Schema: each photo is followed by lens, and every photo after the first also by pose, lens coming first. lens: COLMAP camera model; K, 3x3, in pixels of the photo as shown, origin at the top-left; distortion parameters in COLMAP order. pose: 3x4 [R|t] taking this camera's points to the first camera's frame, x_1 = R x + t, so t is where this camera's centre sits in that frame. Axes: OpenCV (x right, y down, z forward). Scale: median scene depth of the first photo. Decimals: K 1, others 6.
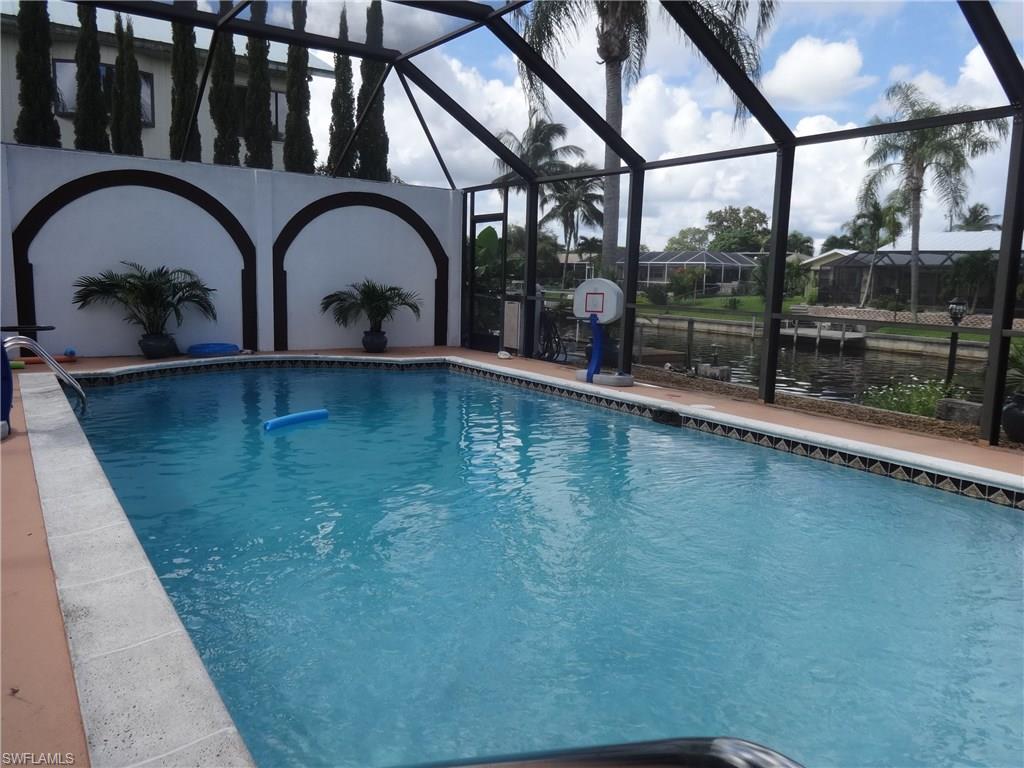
lens RADIAL K [[768.2, 0, 505.2], [0, 768.2, 374.5], [0, 0, 1]] dist [-0.004433, 0.003196]
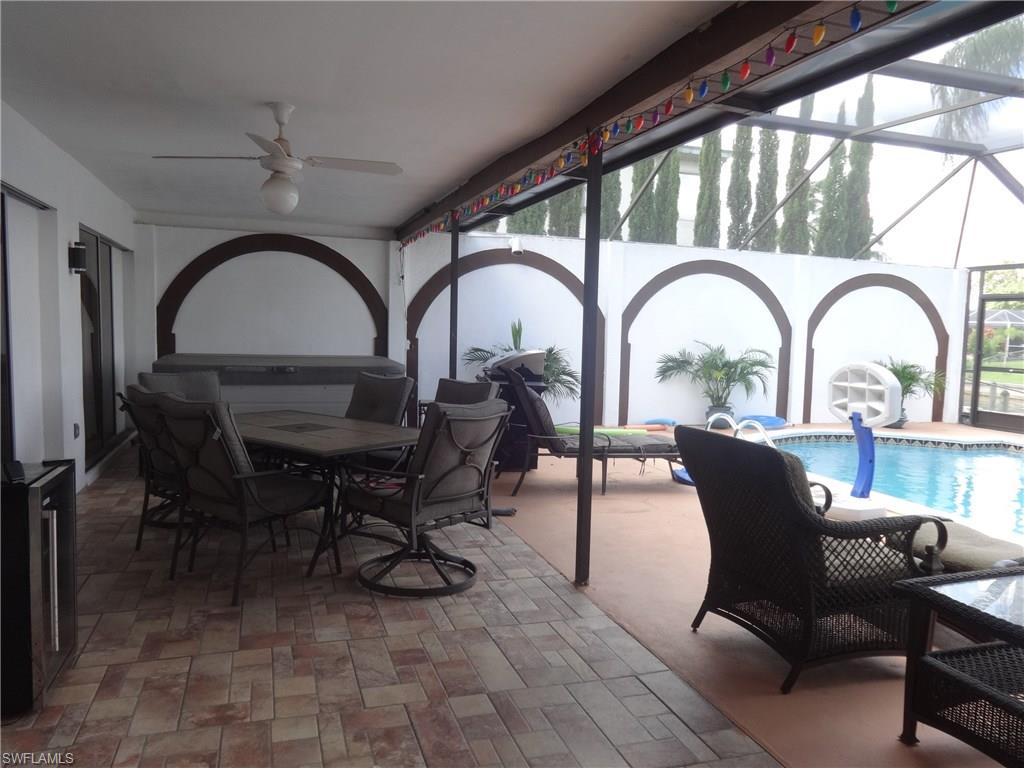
lens RADIAL K [[742.3, 0, 512.0], [0, 742.3, 384.0], [0, 0, 1]] dist [-0.007064, -0.003813]
pose [[0.965216, 0.028826, -0.259859, -0.408305], [-0.042252, 0.998037, -0.046225, -0.020099], [0.258016, 0.055597, 0.964540, -0.093780]]
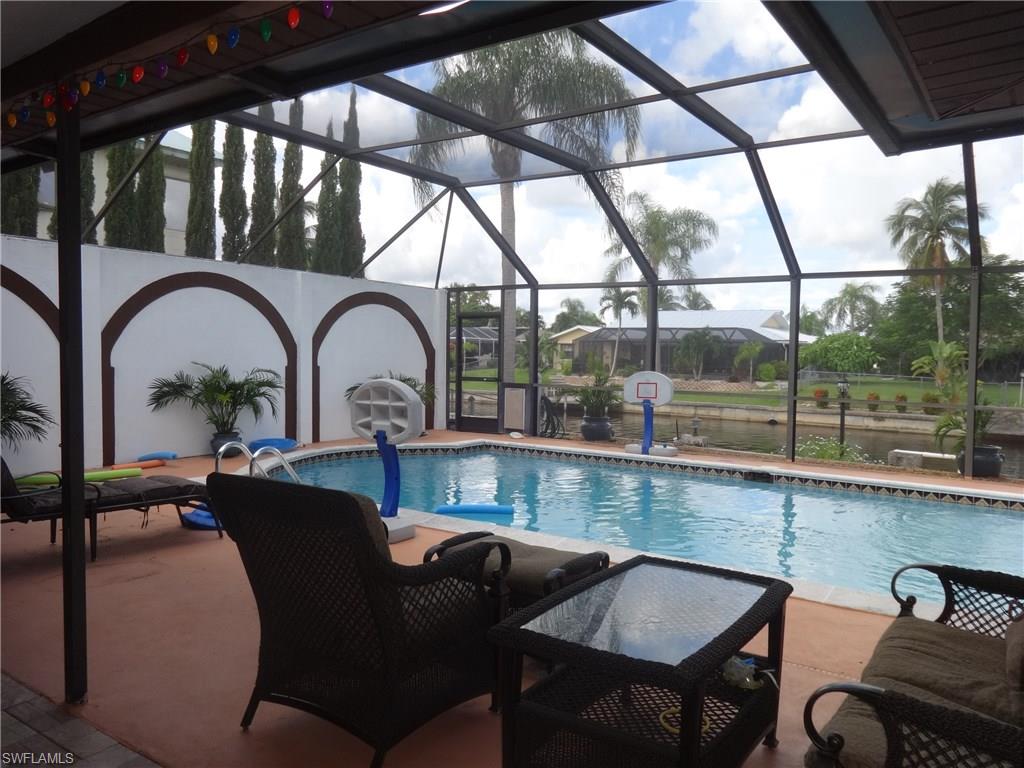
lens RADIAL K [[768.2, 0, 505.2], [0, 768.2, 374.5], [0, 0, 1]] dist [-0.004433, 0.003196]
pose [[0.931861, -0.023105, 0.362079, -0.416163], [0.055979, 0.995176, -0.080566, -0.023745], [-0.358471, 0.095345, 0.928659, -0.064611]]
